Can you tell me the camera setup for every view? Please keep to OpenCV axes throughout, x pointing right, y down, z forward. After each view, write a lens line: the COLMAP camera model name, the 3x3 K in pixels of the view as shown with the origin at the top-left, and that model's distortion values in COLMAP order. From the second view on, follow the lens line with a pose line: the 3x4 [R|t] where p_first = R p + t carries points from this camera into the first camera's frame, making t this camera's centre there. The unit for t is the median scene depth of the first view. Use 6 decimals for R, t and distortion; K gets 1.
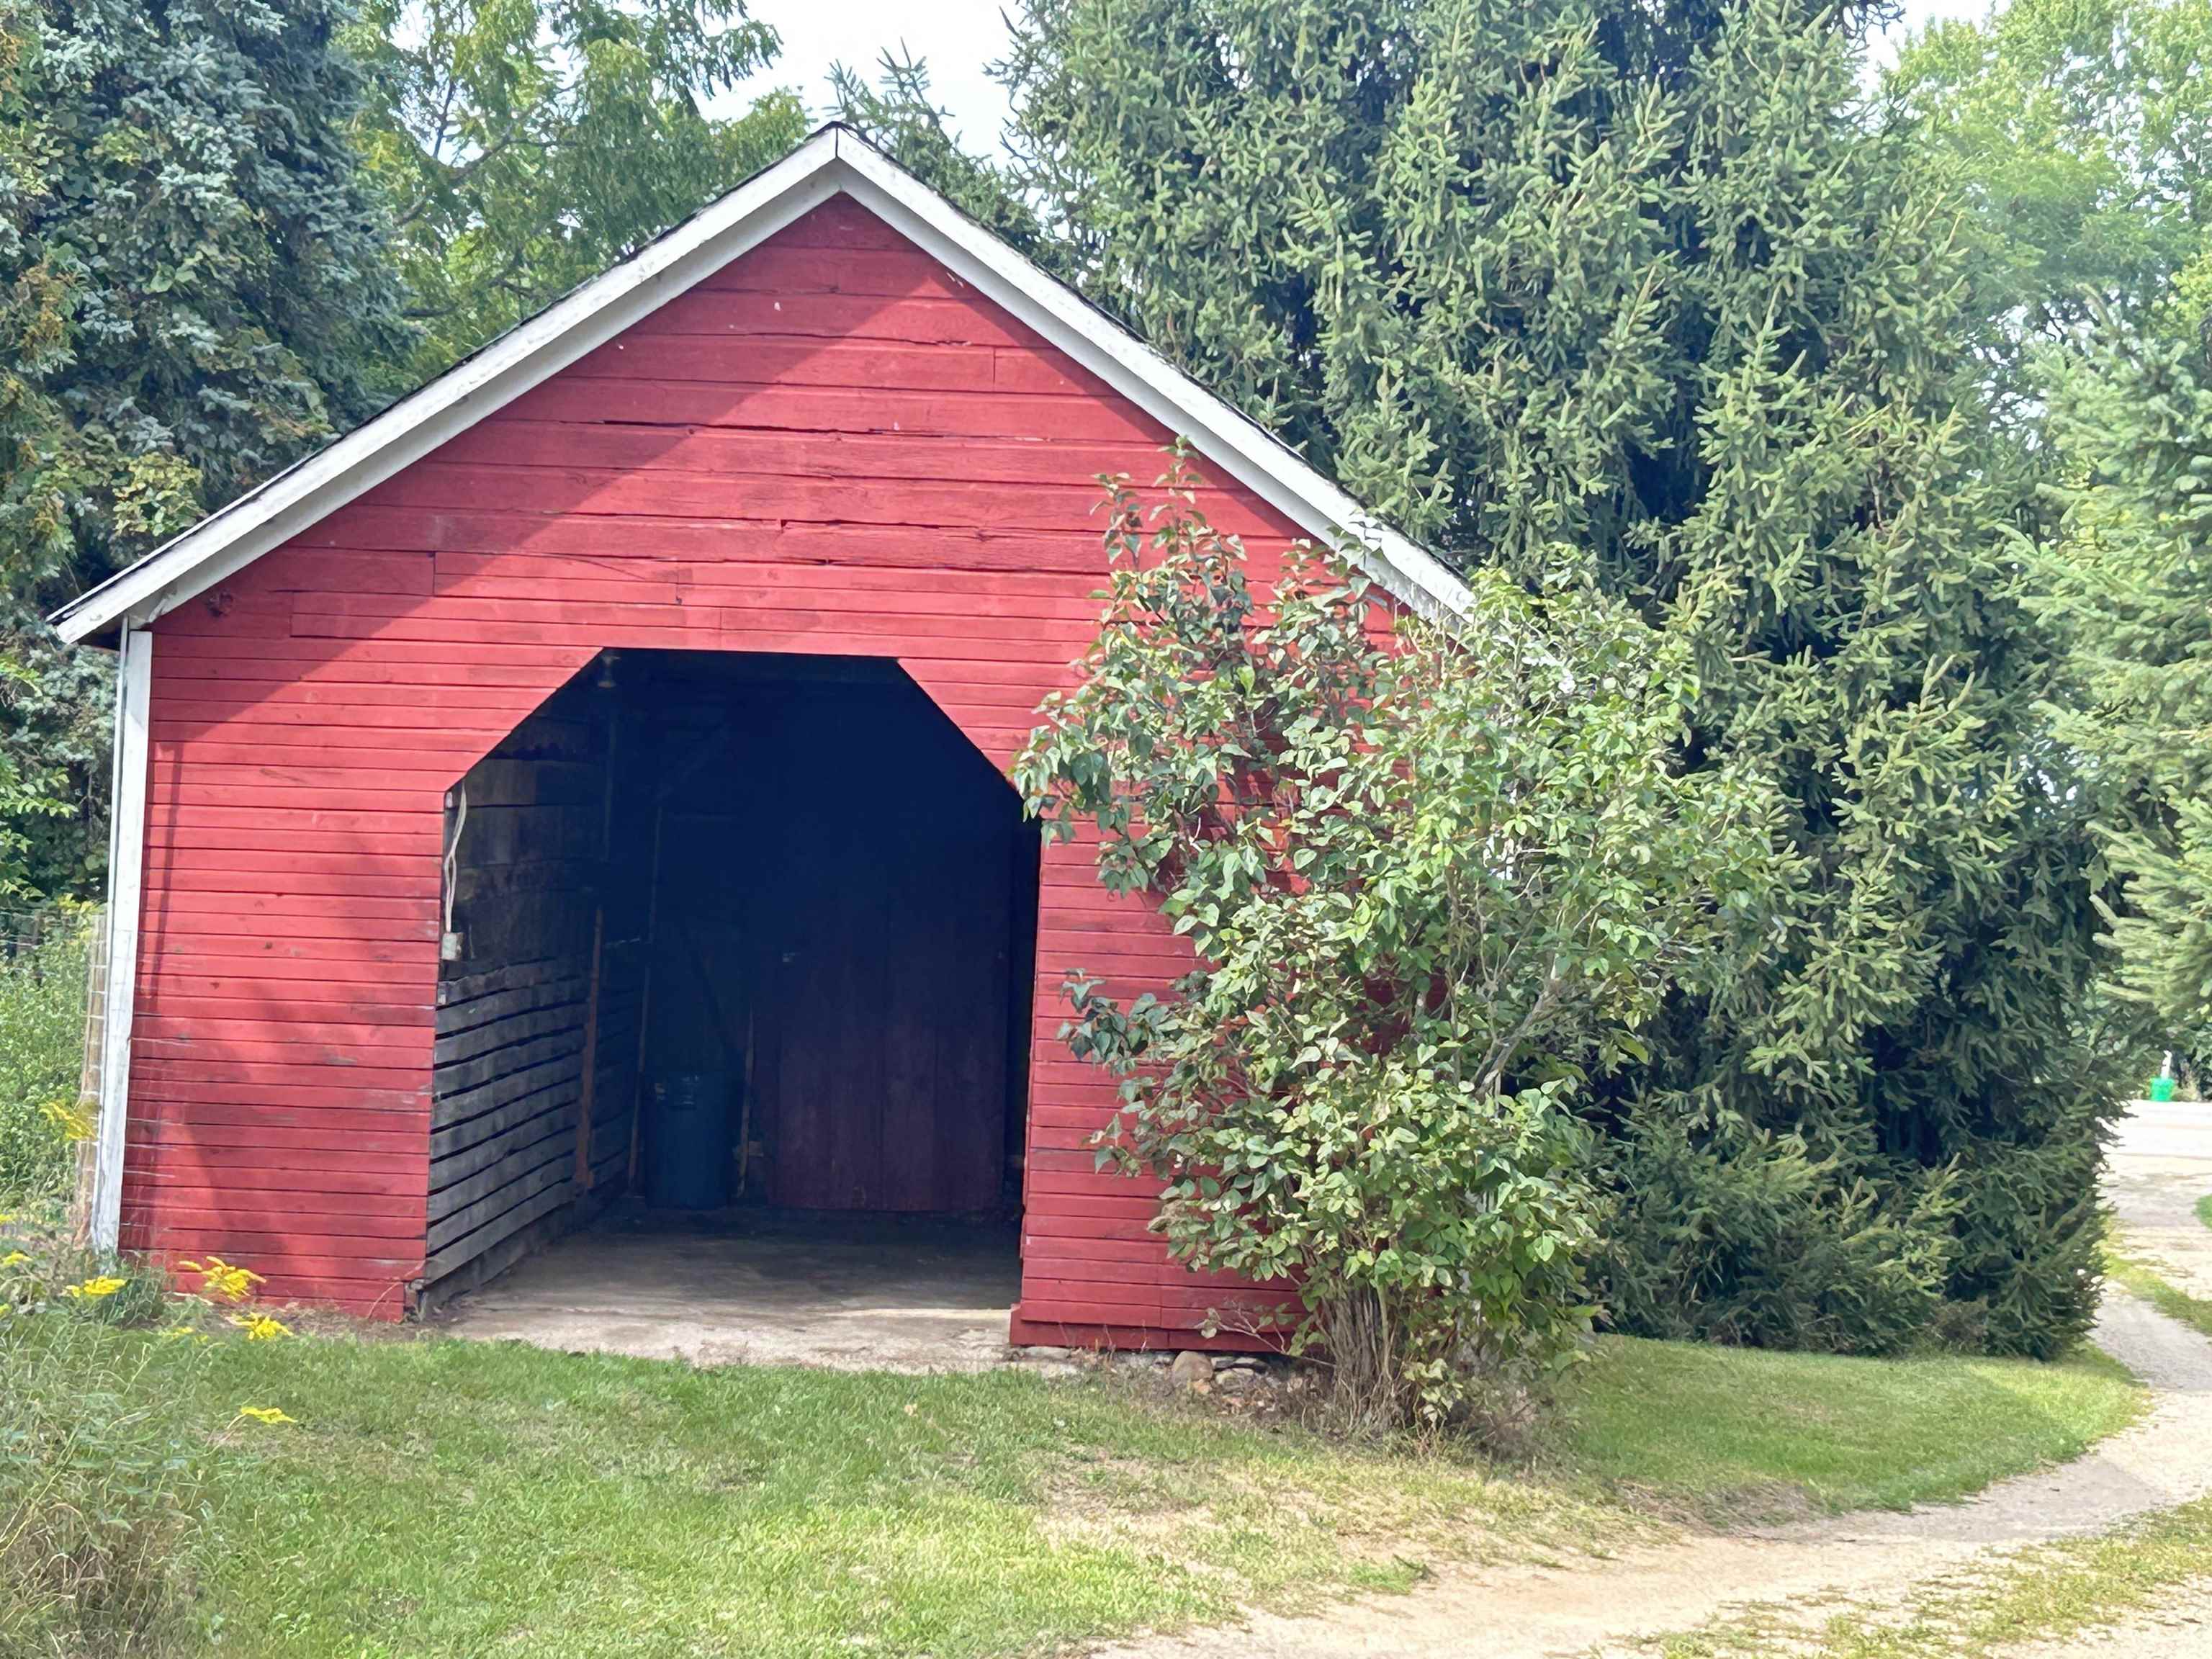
lens RADIAL K [[4986.7, 0, 1106.7], [0, 4986.7, 830.9], [0, 0, 1]] dist [0.174857, 0.000000]
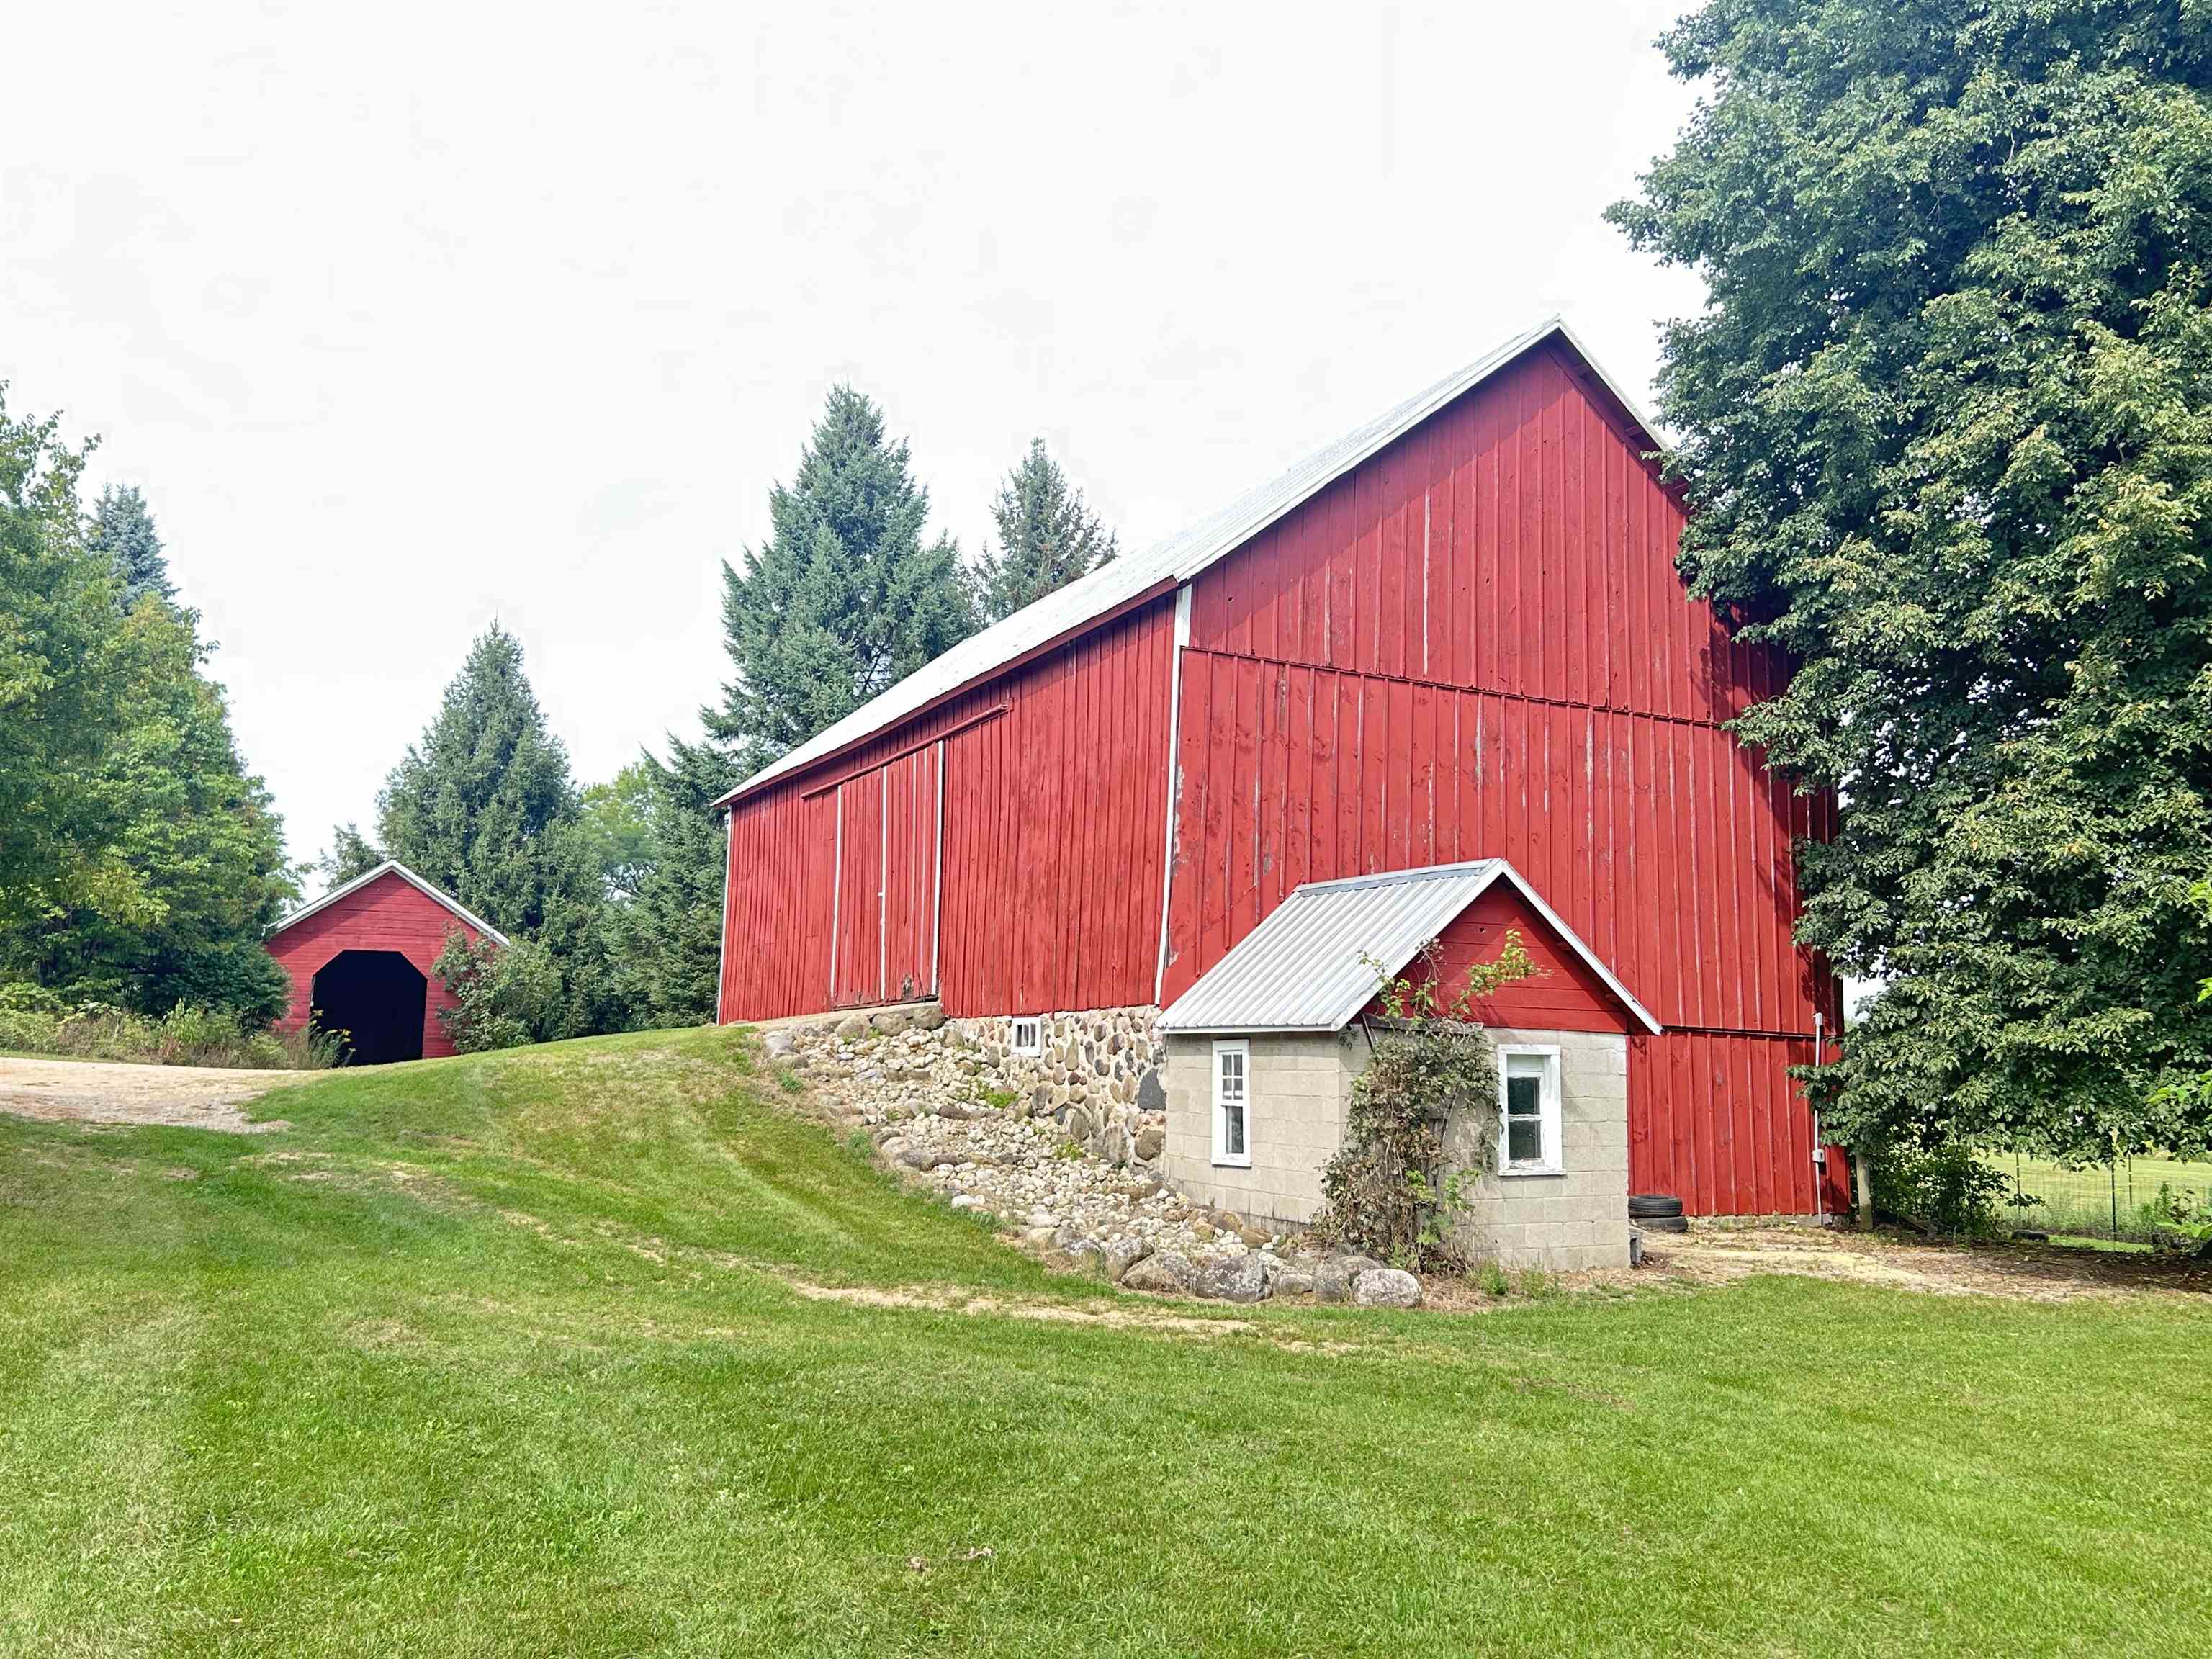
lens RADIAL K [[1809.9, 0, 1109.9], [0, 1809.9, 839.0], [0, 0, 1]] dist [0.060161, -0.001927]
pose [[0.905843, 0.024121, 0.422927, -0.131421], [0.022702, 0.994179, -0.105326, 0.050928], [-0.423006, 0.105011, 0.900022, -0.831404]]
